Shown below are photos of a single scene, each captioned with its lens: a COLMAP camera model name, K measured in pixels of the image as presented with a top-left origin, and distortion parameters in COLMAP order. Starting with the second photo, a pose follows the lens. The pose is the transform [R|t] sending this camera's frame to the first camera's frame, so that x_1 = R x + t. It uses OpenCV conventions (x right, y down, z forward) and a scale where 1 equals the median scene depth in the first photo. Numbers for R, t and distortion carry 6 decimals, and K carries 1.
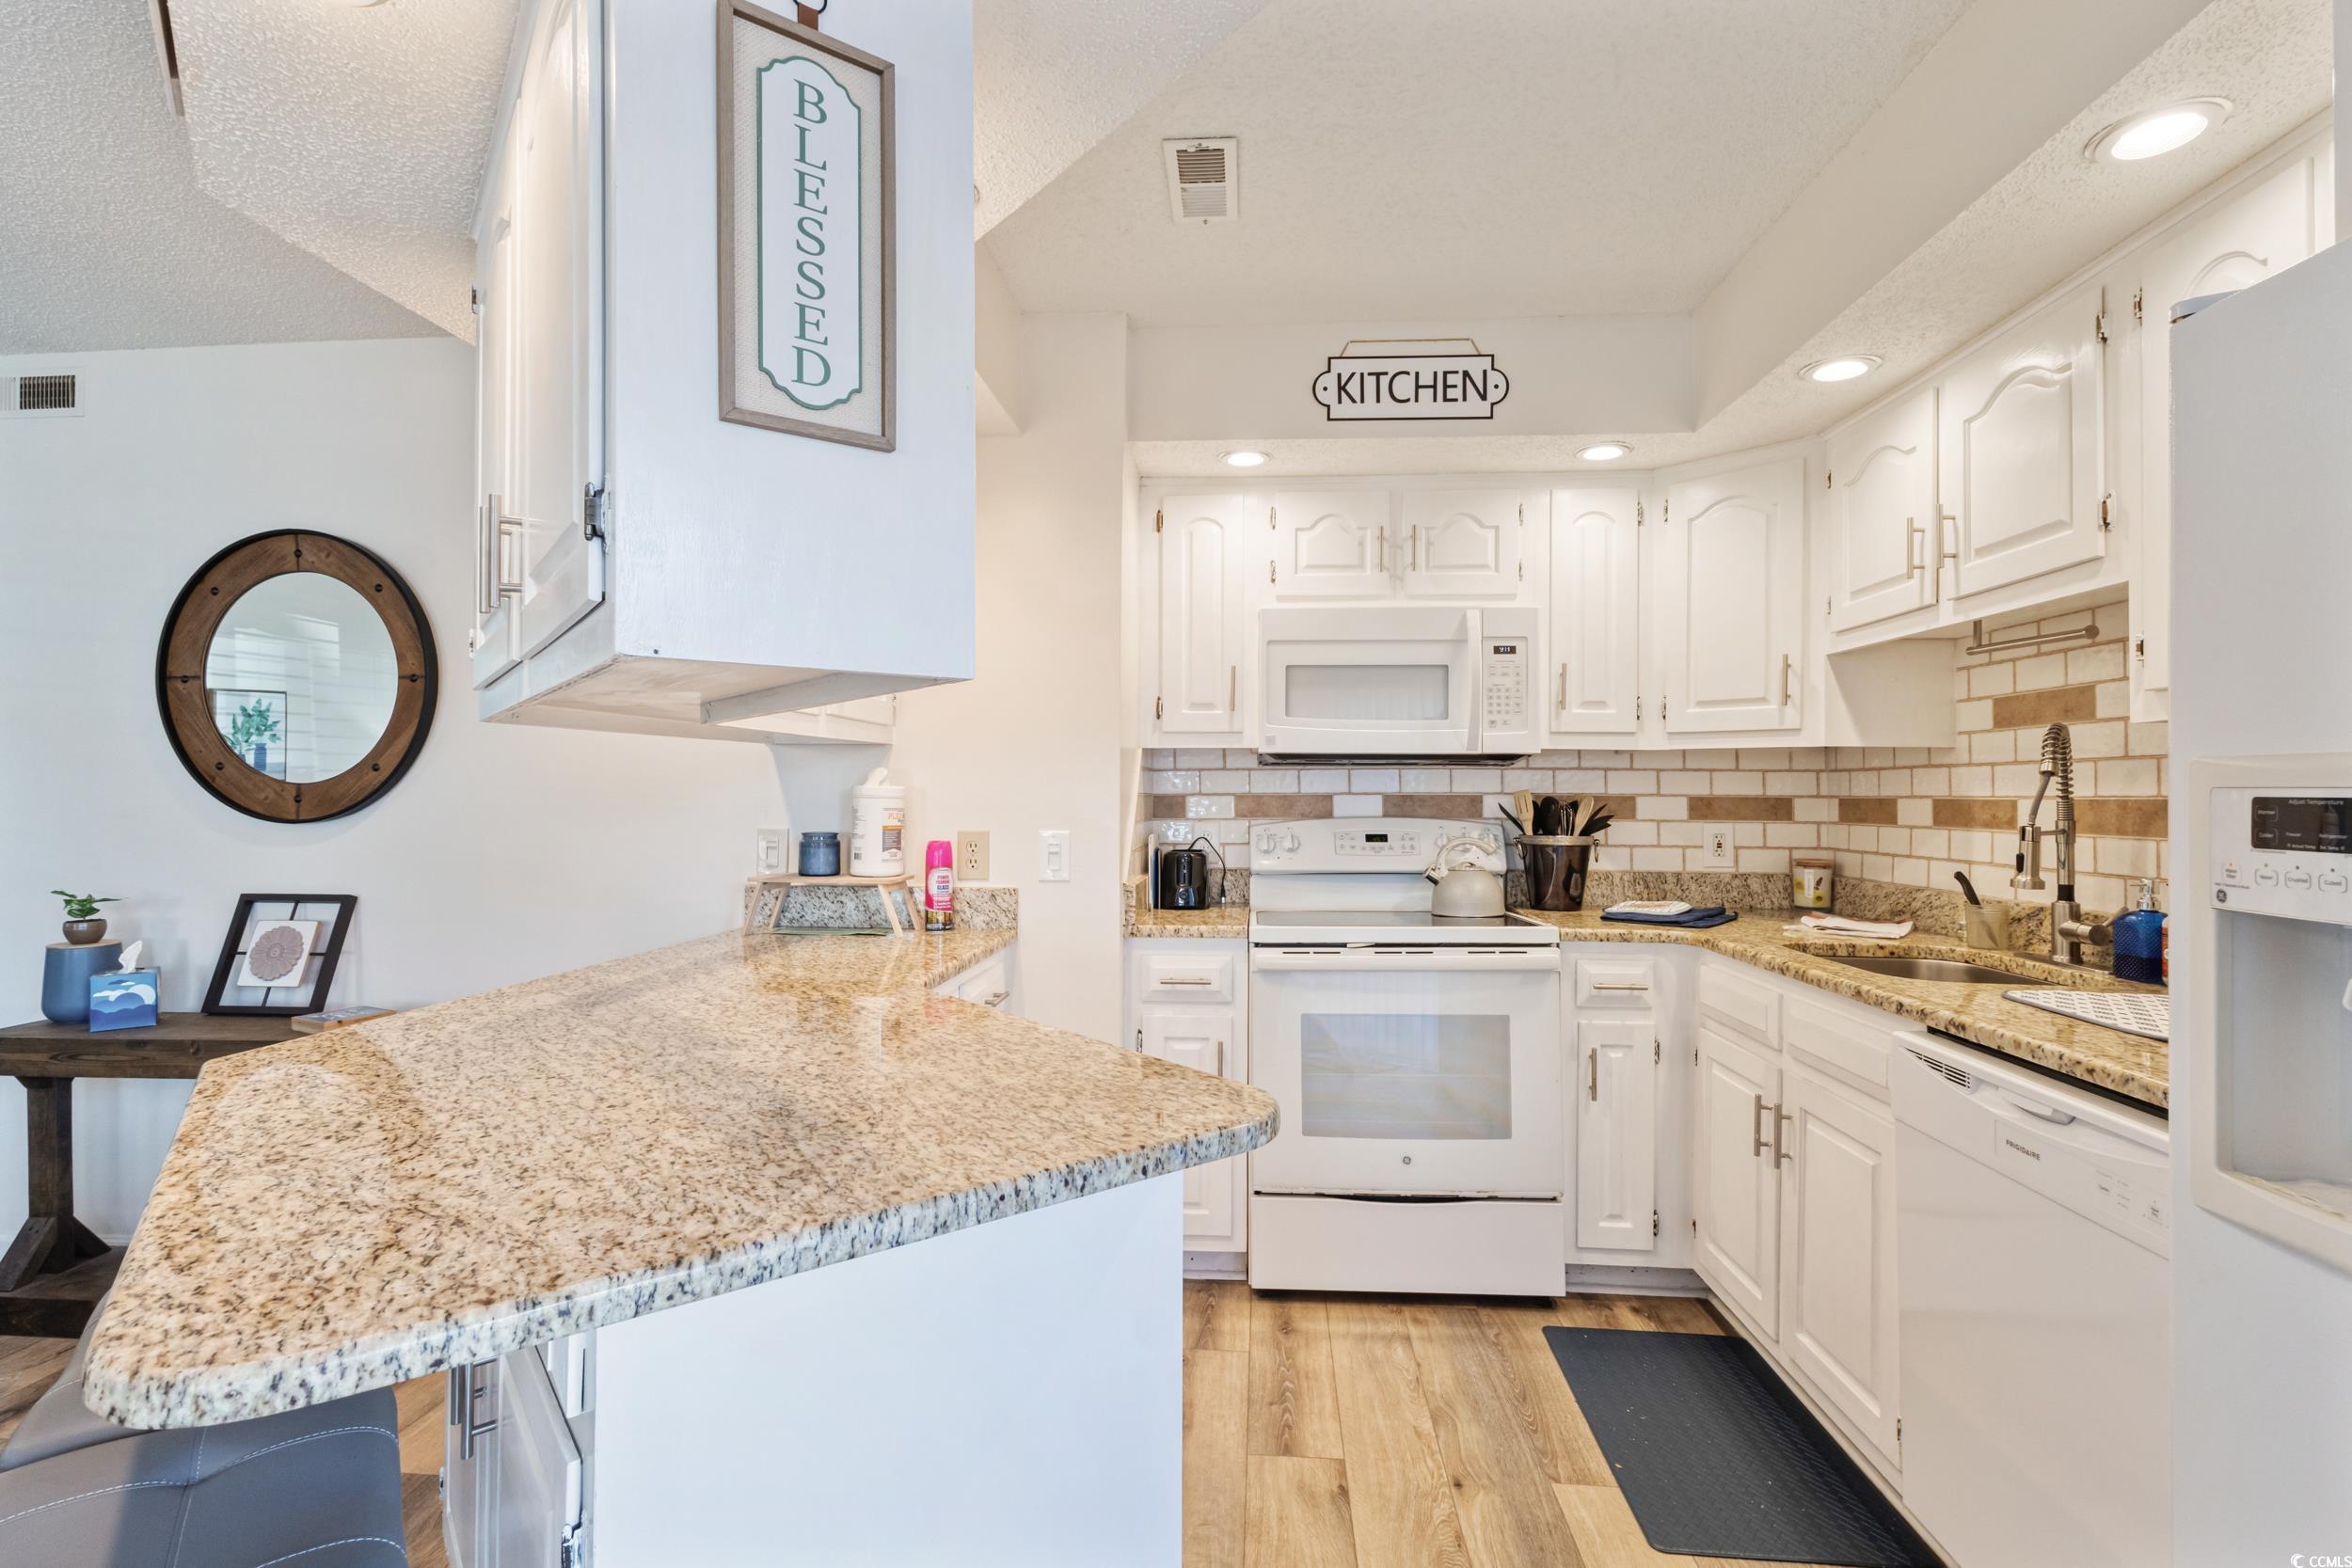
lens RADIAL K [[1093.3, 0, 1194.2], [0, 1093.3, 795.1], [0, 0, 1]] dist [0.003259, 0.002065]
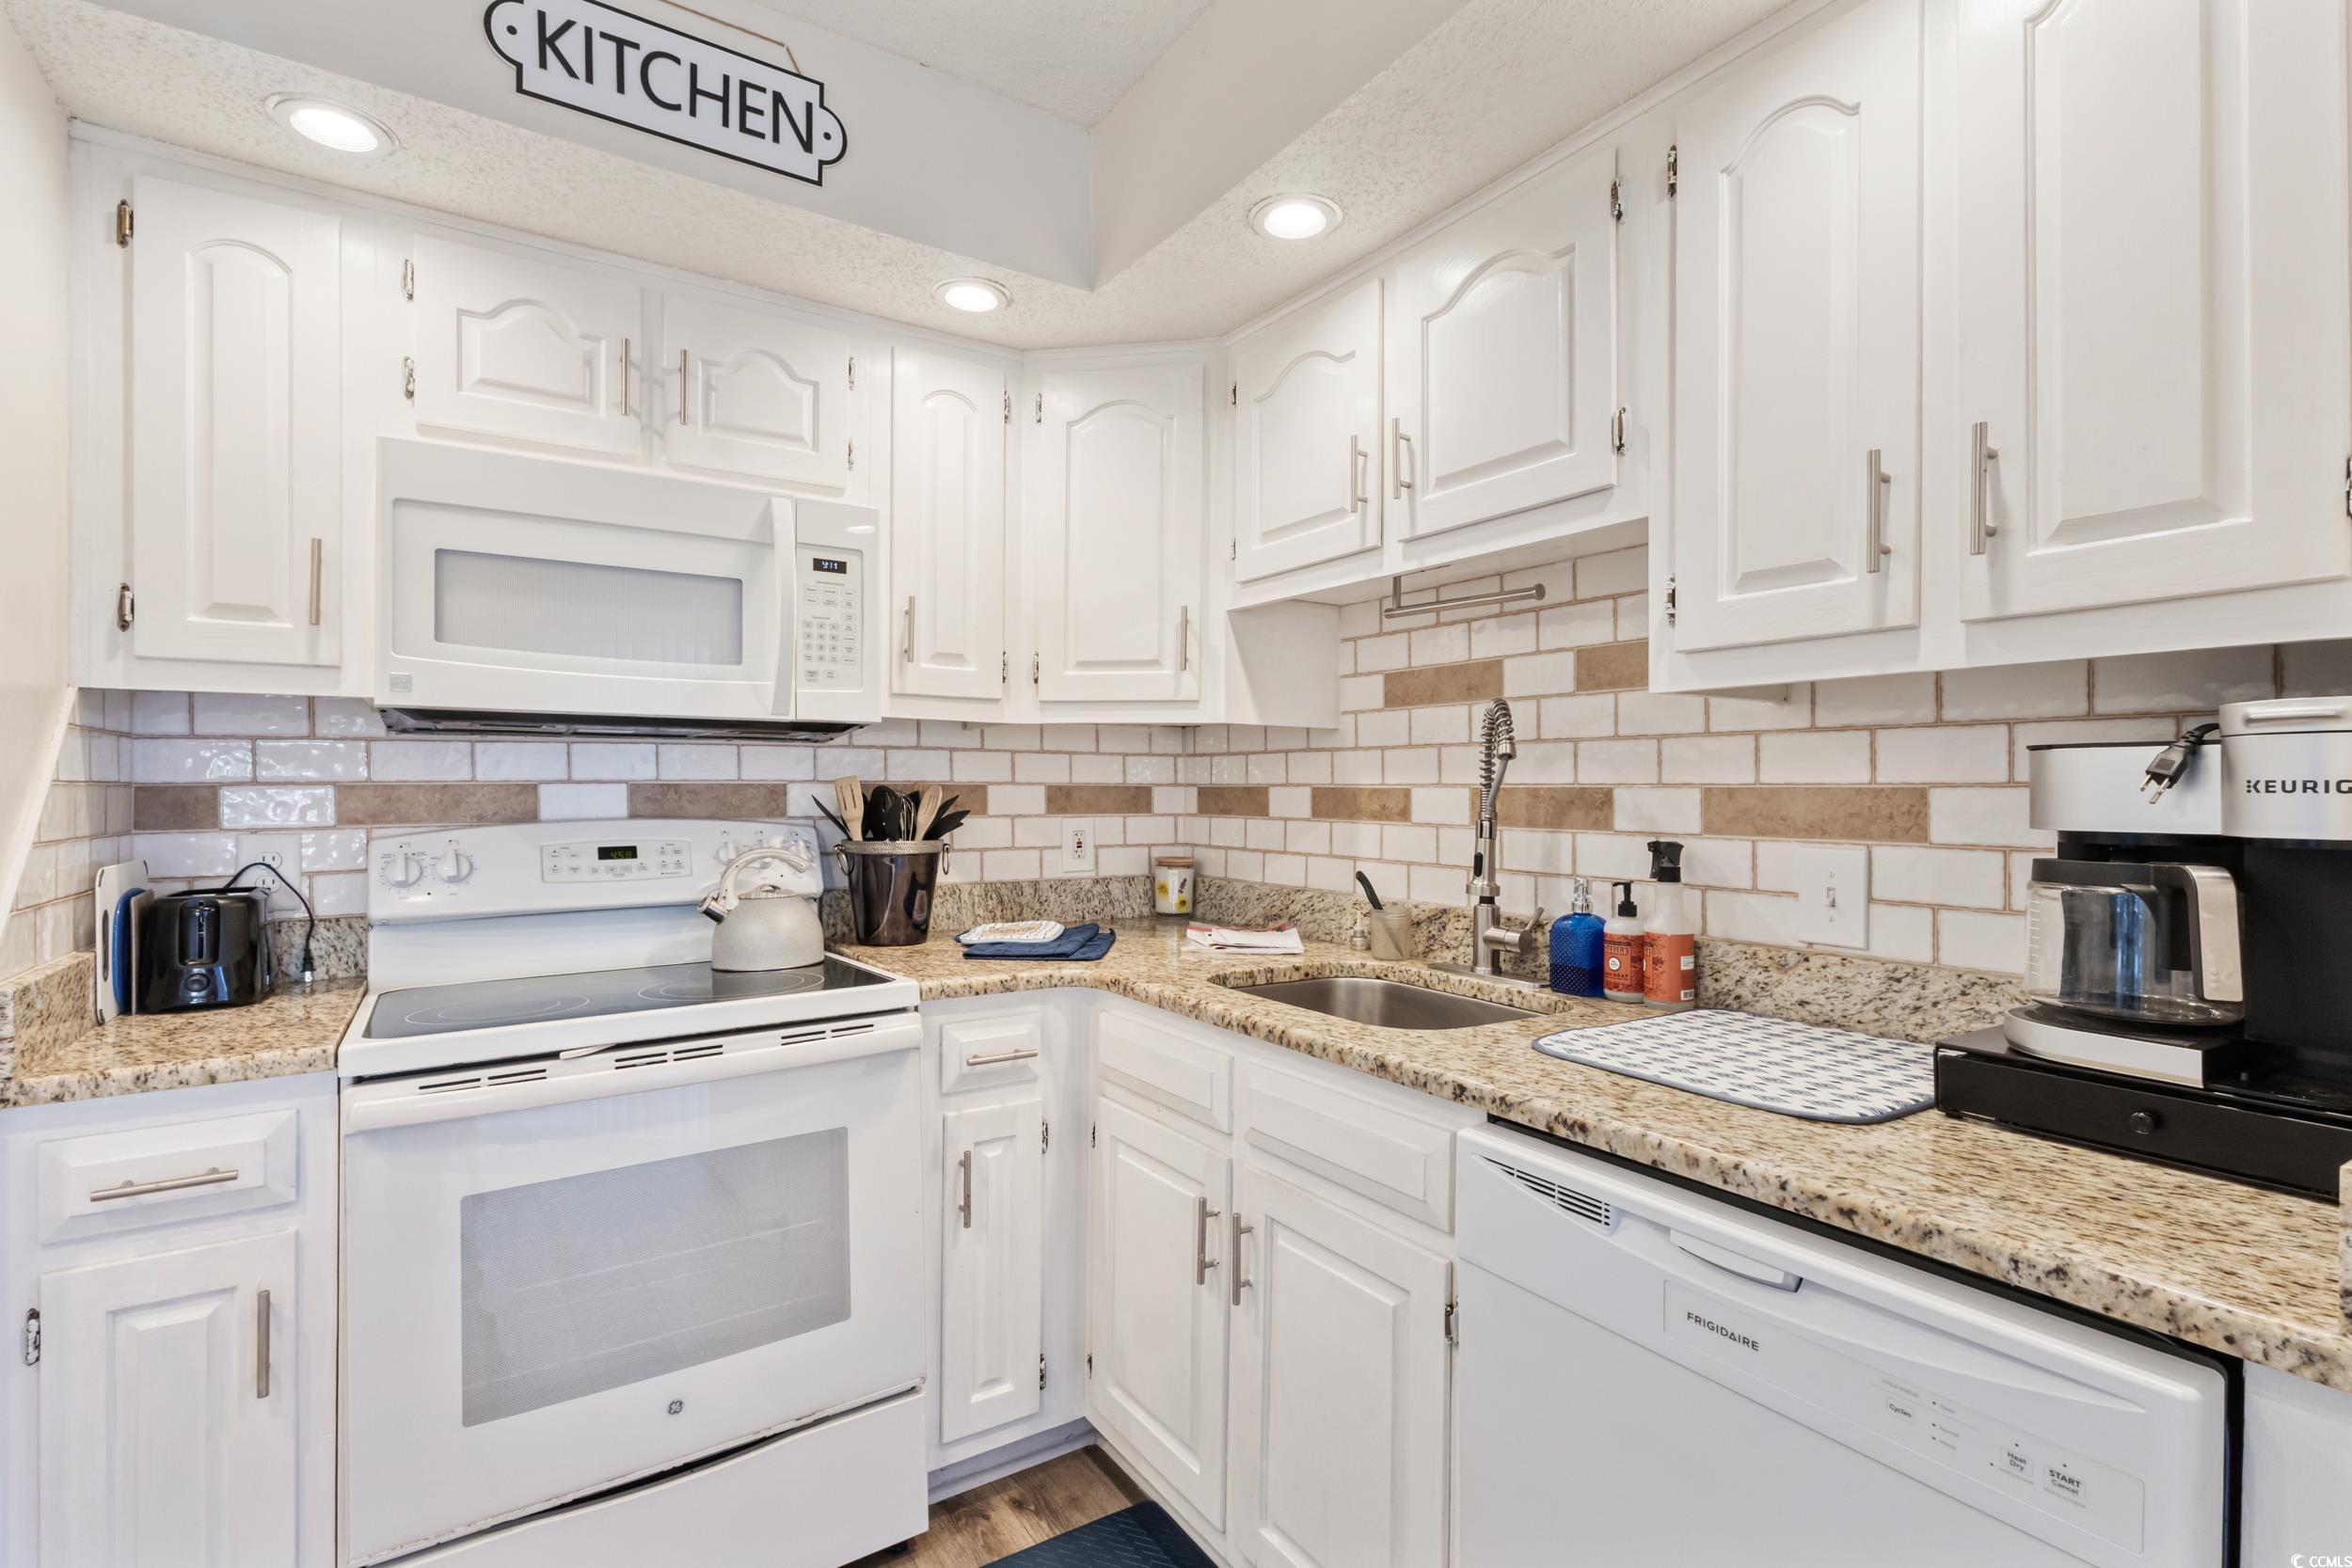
lens RADIAL K [[1093.3, 0, 1162.3], [0, 1093.3, 781.0], [0, 0, 1]] dist [0.003259, 0.002065]
pose [[0.808071, -0.000367, 0.589086, 0.058970], [0.001494, 0.999998, -0.001427, -0.000342], [-0.589084, 0.002033, 0.808069, 0.368571]]
